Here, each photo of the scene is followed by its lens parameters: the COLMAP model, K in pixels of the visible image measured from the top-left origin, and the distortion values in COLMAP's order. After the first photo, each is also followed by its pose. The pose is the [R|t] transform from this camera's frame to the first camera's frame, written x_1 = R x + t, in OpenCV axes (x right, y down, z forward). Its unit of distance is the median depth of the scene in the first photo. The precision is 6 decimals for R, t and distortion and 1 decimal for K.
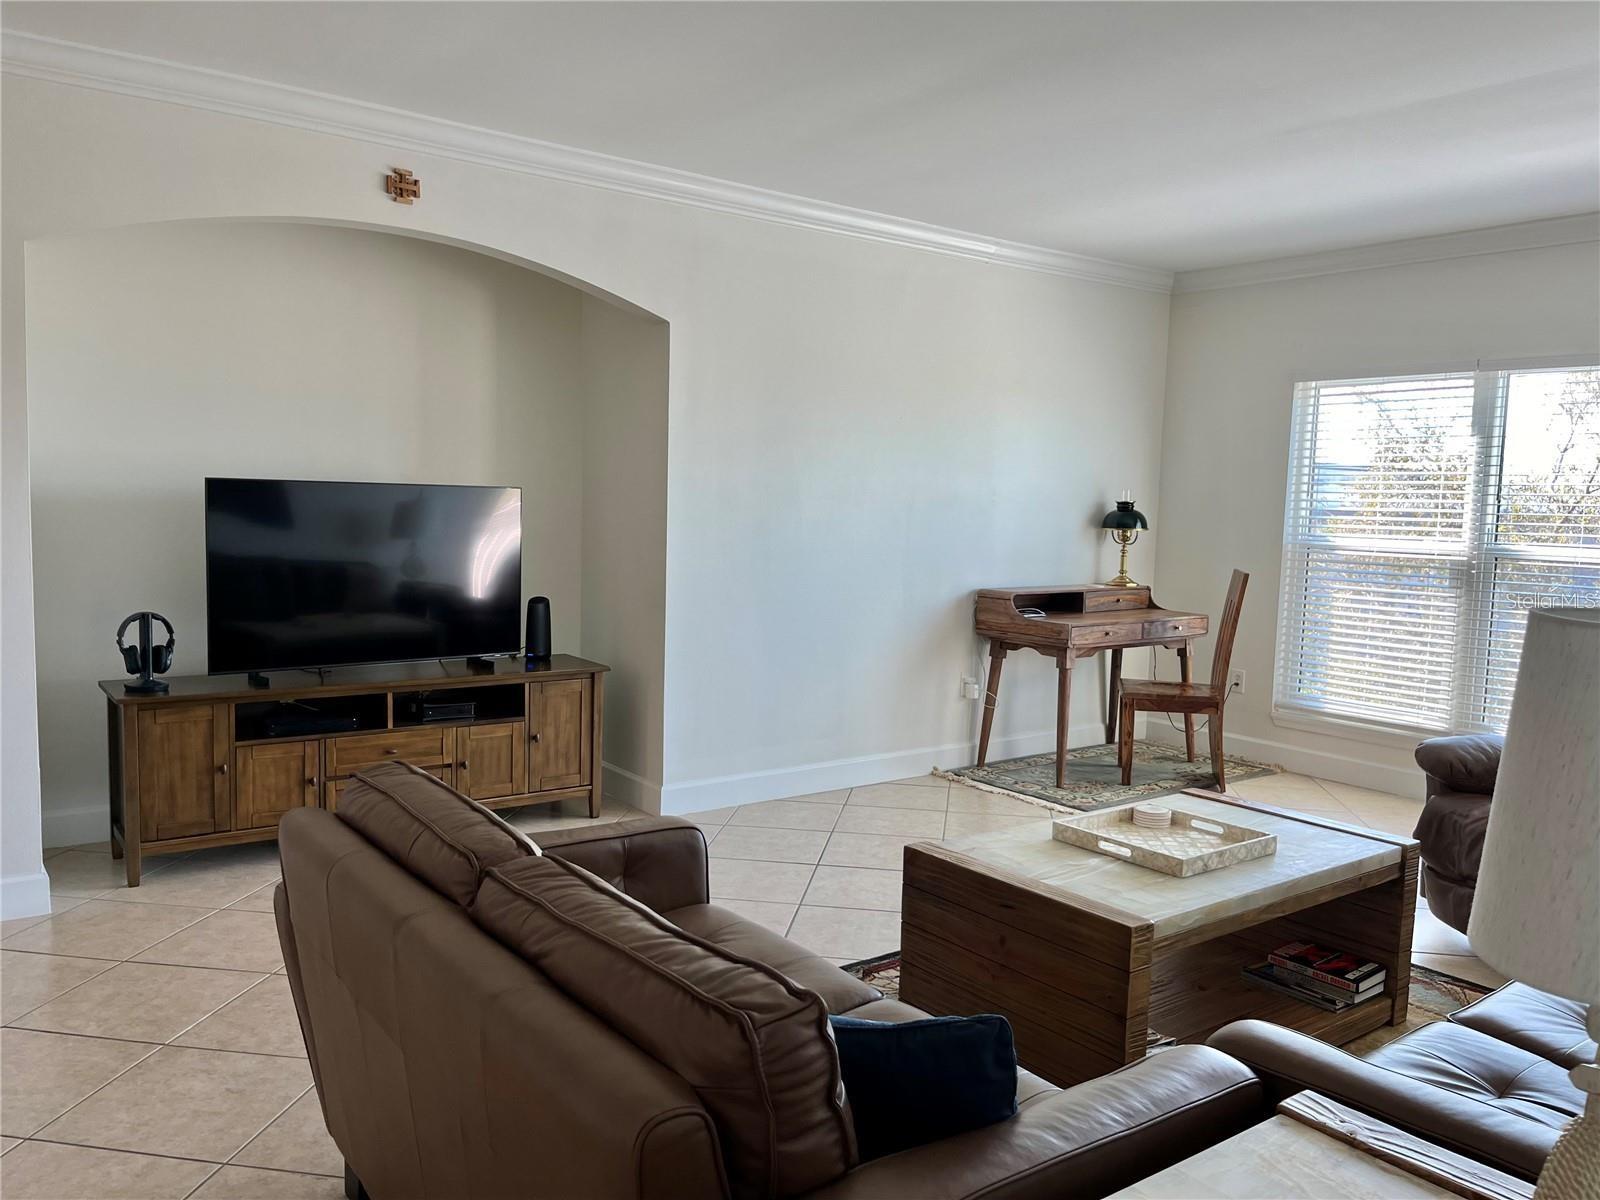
lens RADIAL K [[1218.0, 0, 796.7], [0, 1218.0, 607.1], [0, 0, 1]] dist [0.031596, -0.045019]
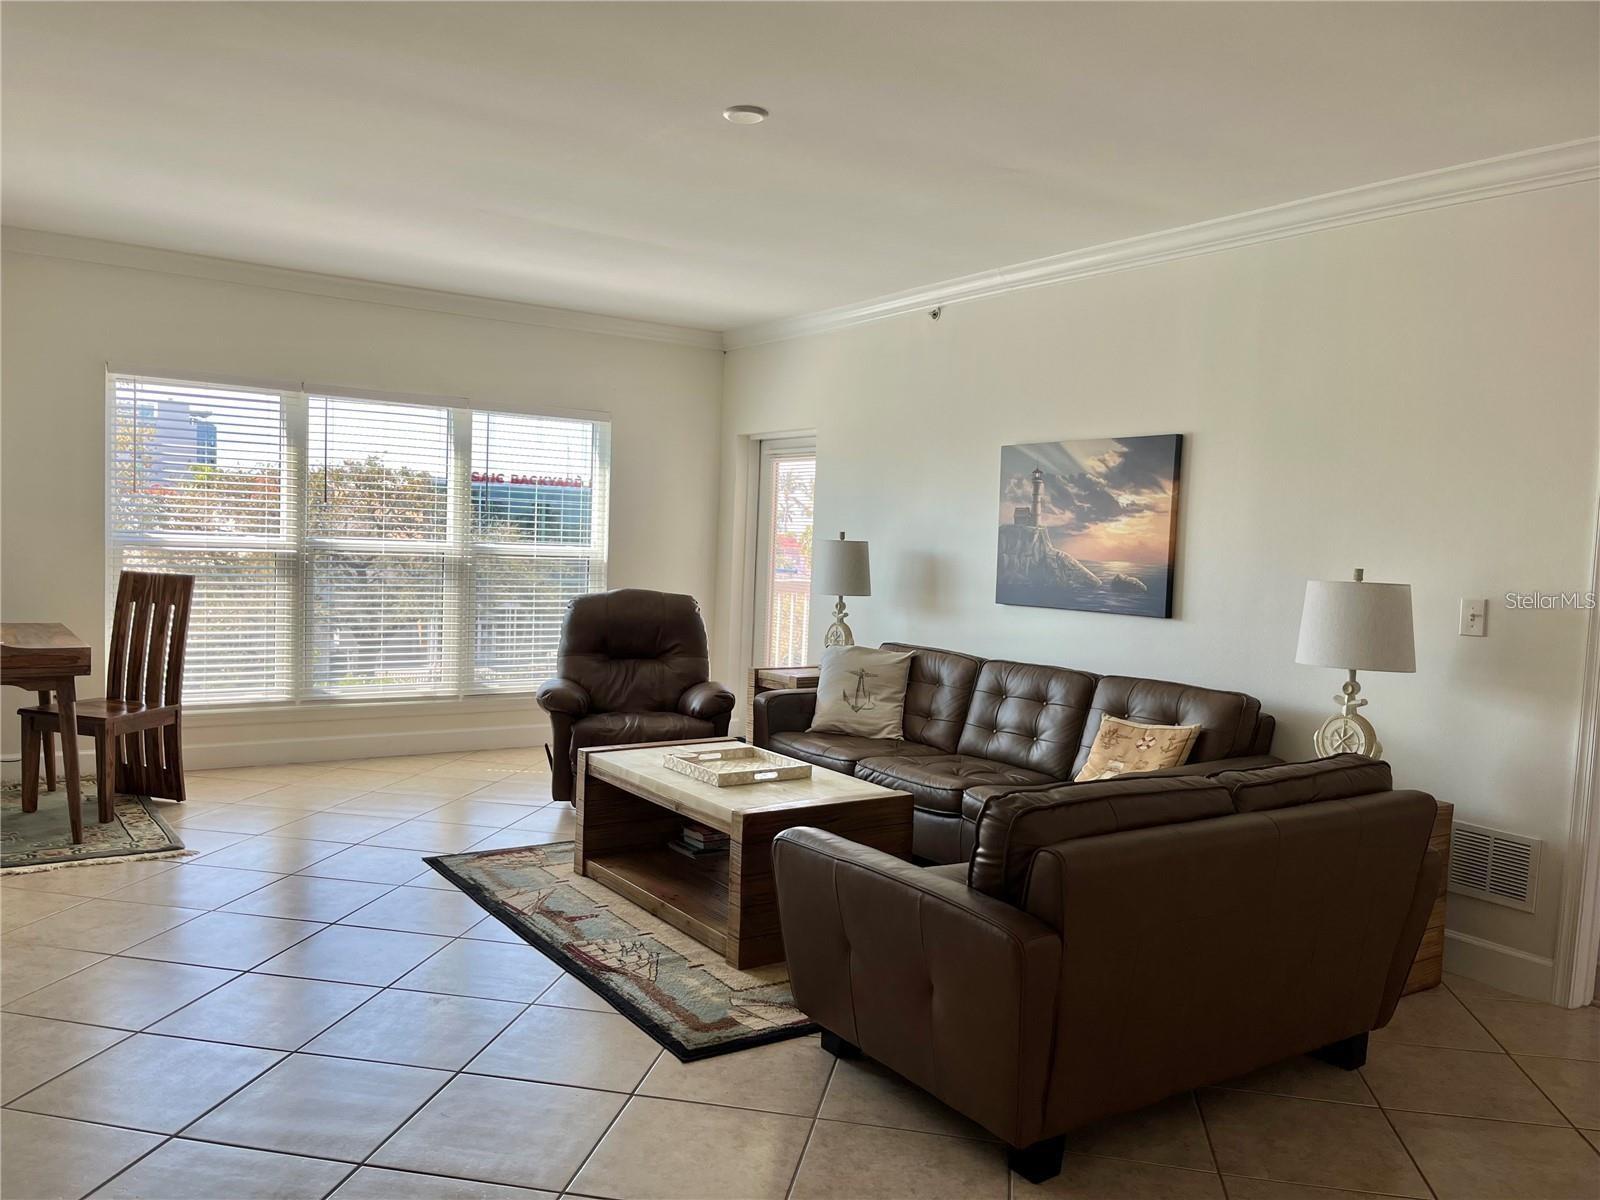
lens RADIAL K [[1218.0, 0, 796.7], [0, 1218.0, 607.1], [0, 0, 1]] dist [0.031596, -0.045019]
pose [[0.028909, -0.087081, 0.995782, -0.596898], [0.047367, 0.995198, 0.085655, -0.062636], [-0.998459, 0.044691, 0.032895, 0.474792]]
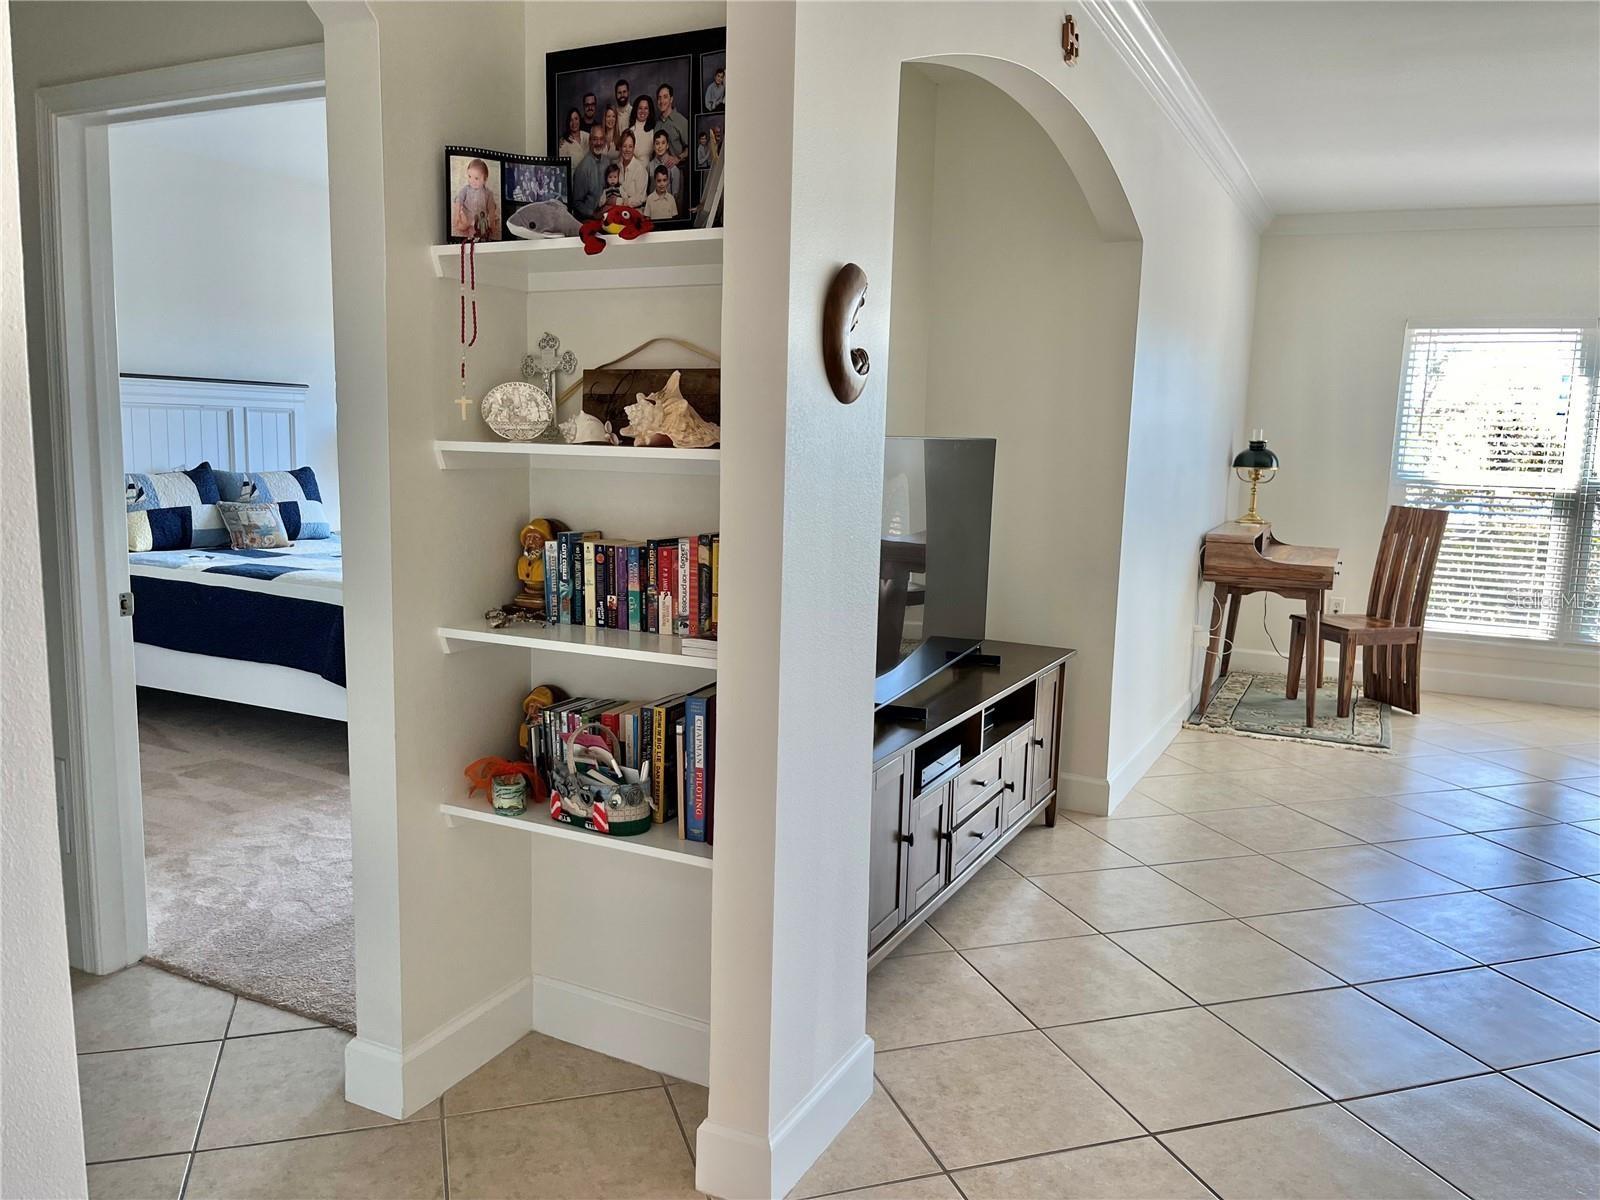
lens RADIAL K [[1218.0, 0, 796.7], [0, 1218.0, 607.1], [0, 0, 1]] dist [0.031596, -0.045019]
pose [[0.889923, -0.069050, 0.450854, -0.622181], [0.038693, 0.996340, 0.076217, -0.046418], [-0.454467, -0.050382, 0.889338, 0.293671]]
